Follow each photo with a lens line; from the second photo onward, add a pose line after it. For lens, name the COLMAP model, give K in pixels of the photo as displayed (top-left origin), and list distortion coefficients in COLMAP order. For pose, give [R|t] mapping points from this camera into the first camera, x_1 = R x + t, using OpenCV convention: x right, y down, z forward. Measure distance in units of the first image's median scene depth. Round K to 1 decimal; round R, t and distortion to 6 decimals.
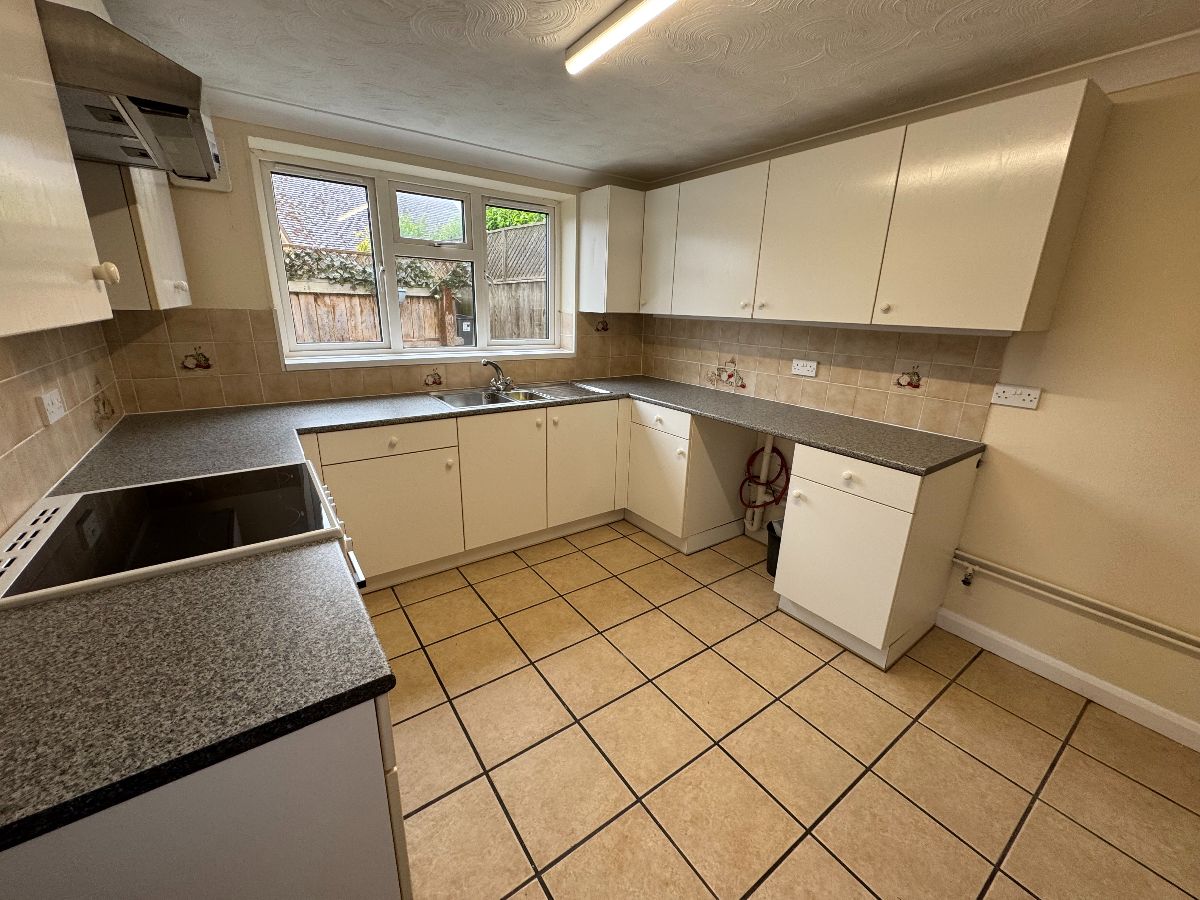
lens RADIAL K [[478.2, 0, 599.2], [0, 478.2, 444.1], [0, 0, 1]] dist [-0.008442, 0.001134]
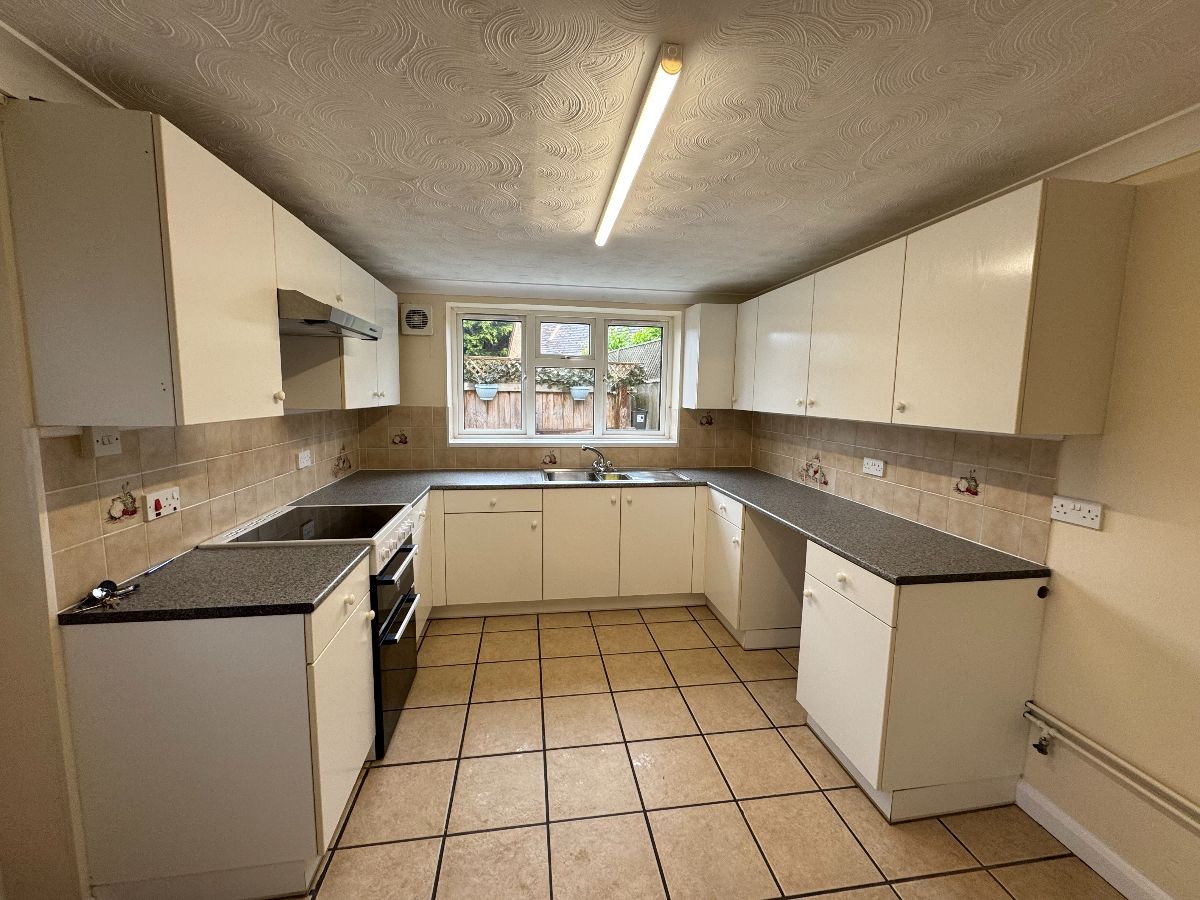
lens RADIAL K [[478.2, 0, 599.2], [0, 478.2, 440.9], [0, 0, 1]] dist [-0.008442, 0.001134]
pose [[0.891995, 0.033950, -0.450768, 0.397562], [-0.118628, 0.979807, -0.160950, 0.006940], [0.436201, 0.197041, 0.878011, -0.081017]]
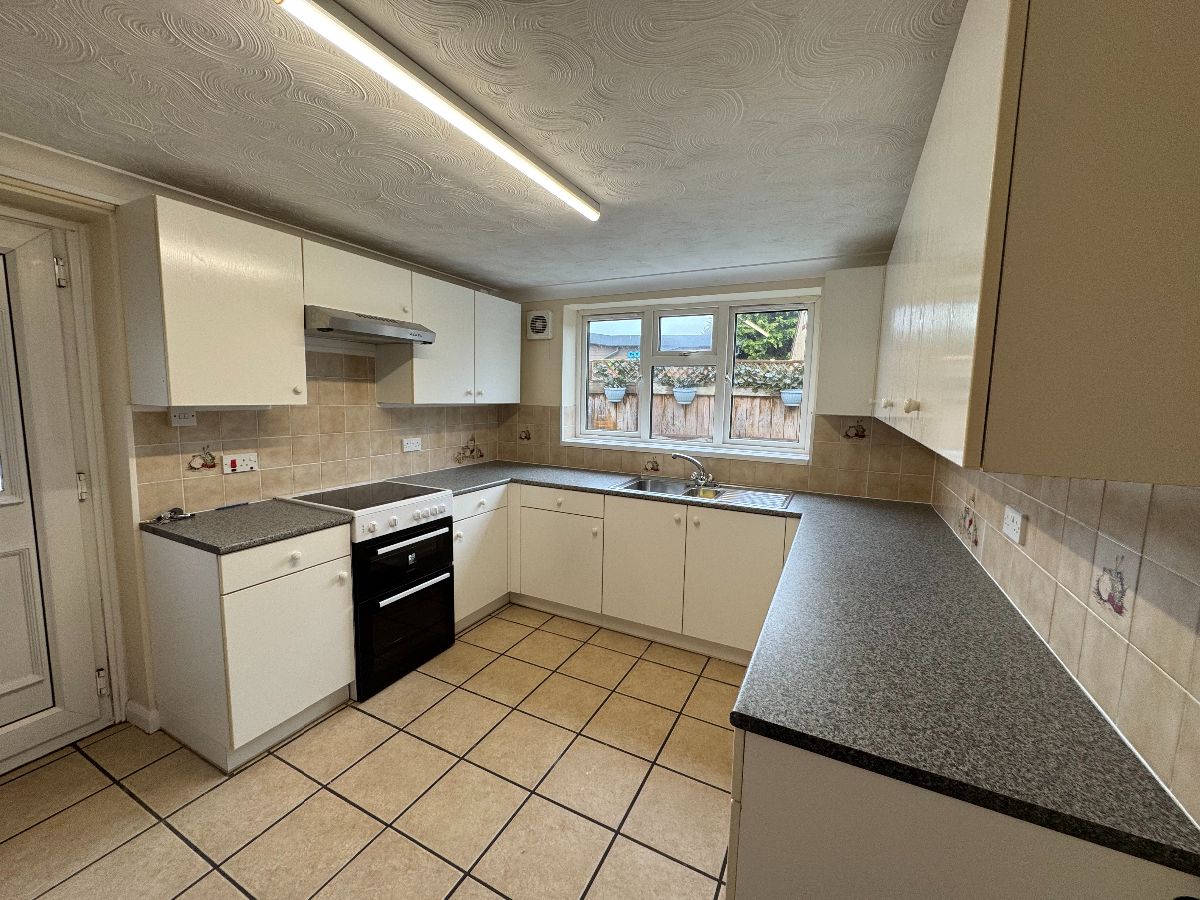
lens RADIAL K [[478.2, 0, 600.9], [0, 478.2, 441.3], [0, 0, 1]] dist [-0.008442, 0.001134]
pose [[0.462434, 0.071048, -0.883803, 0.722023], [-0.255733, 0.965111, -0.056223, -0.111365], [0.848974, 0.252017, 0.464469, 0.393084]]
